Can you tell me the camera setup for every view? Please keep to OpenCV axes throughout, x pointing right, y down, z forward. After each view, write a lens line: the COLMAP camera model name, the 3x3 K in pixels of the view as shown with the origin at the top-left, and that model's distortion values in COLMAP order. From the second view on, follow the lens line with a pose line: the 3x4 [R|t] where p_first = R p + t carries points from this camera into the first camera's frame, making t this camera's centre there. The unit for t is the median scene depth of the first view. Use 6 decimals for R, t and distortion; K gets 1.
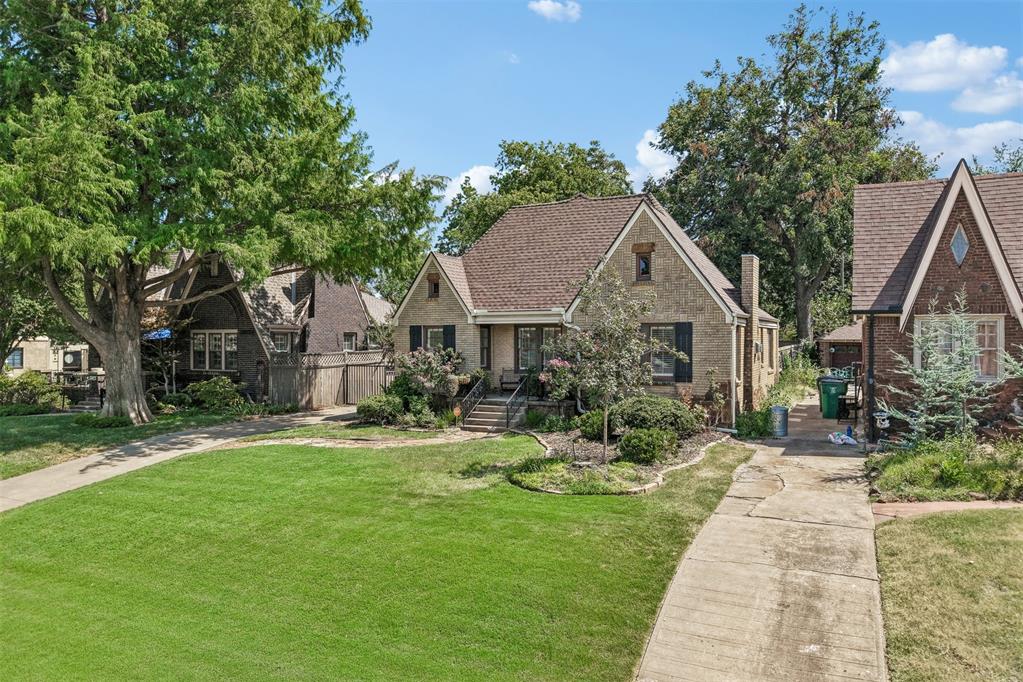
lens RADIAL K [[690.4, 0, 511.5], [0, 690.4, 341.0], [0, 0, 1]] dist [0.006566, -0.000389]
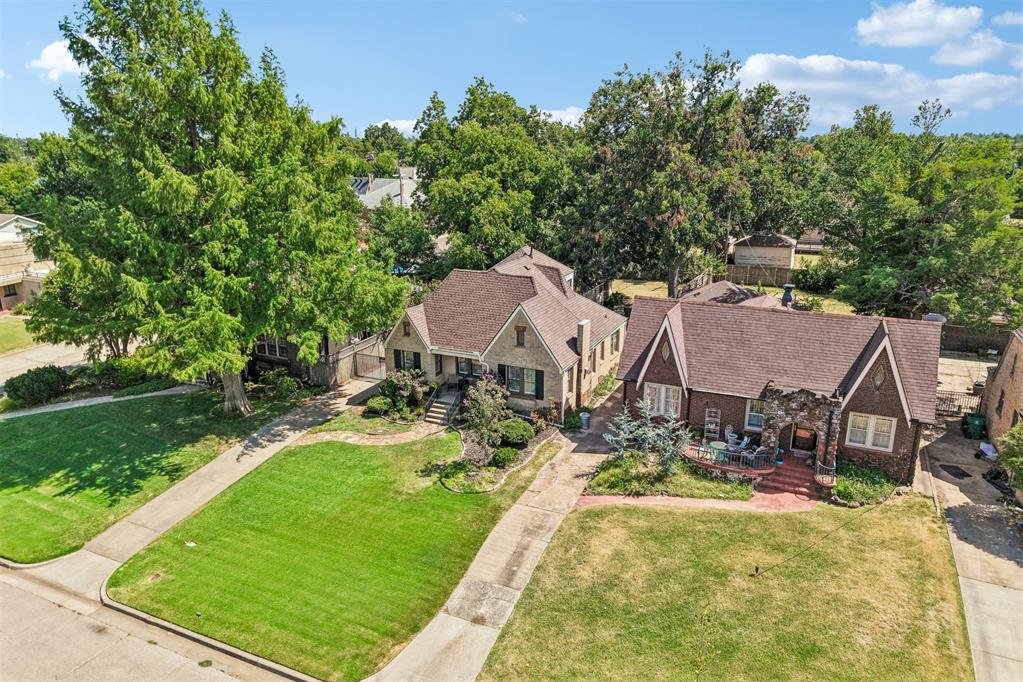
lens RADIAL K [[686.9, 0, 512.9], [0, 686.9, 341.7], [0, 0, 1]] dist [0.005625, 0.000890]
pose [[0.999753, -0.009529, 0.020102, 0.128692], [0.003563, 0.960539, 0.278123, -0.575352], [-0.021959, -0.277983, 0.960335, -0.715501]]
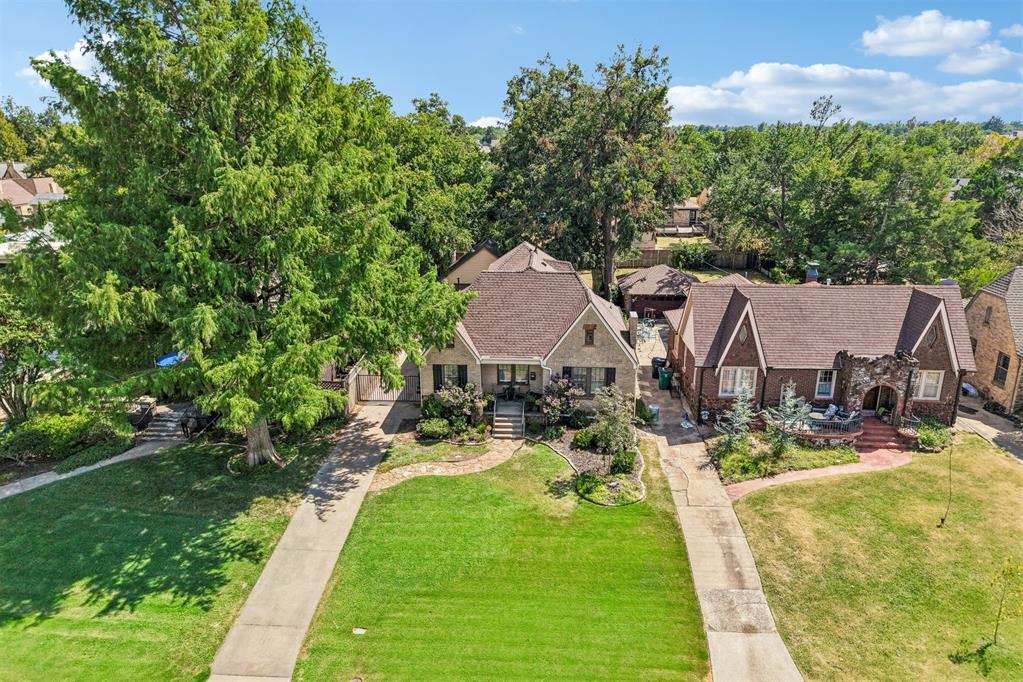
lens RADIAL K [[686.9, 0, 512.9], [0, 686.9, 341.7], [0, 0, 1]] dist [0.005625, 0.000890]
pose [[0.920088, -0.116395, 0.374018, -0.613968], [0.002501, 0.956558, 0.291530, -0.577259], [-0.391703, -0.267298, 0.880410, -0.446890]]
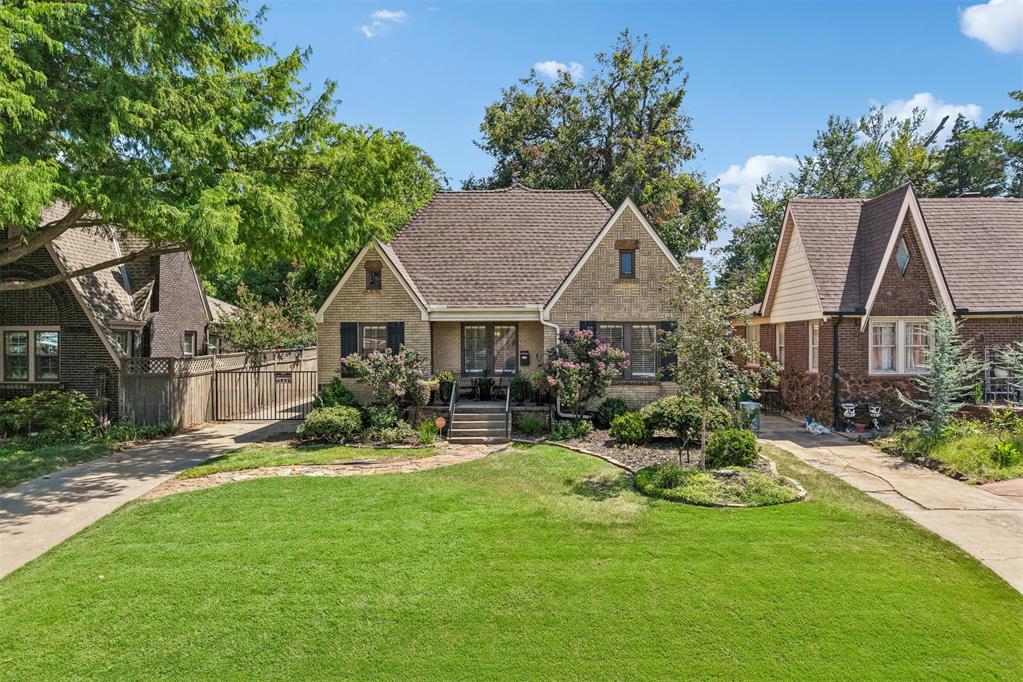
lens RADIAL K [[686.9, 0, 512.9], [0, 686.9, 341.7], [0, 0, 1]] dist [0.005625, 0.000890]
pose [[0.909863, -0.003180, 0.414898, -0.340553], [0.003456, 0.999994, 0.000085, 0.001499], [-0.414895, 0.001357, 0.909868, 0.174472]]
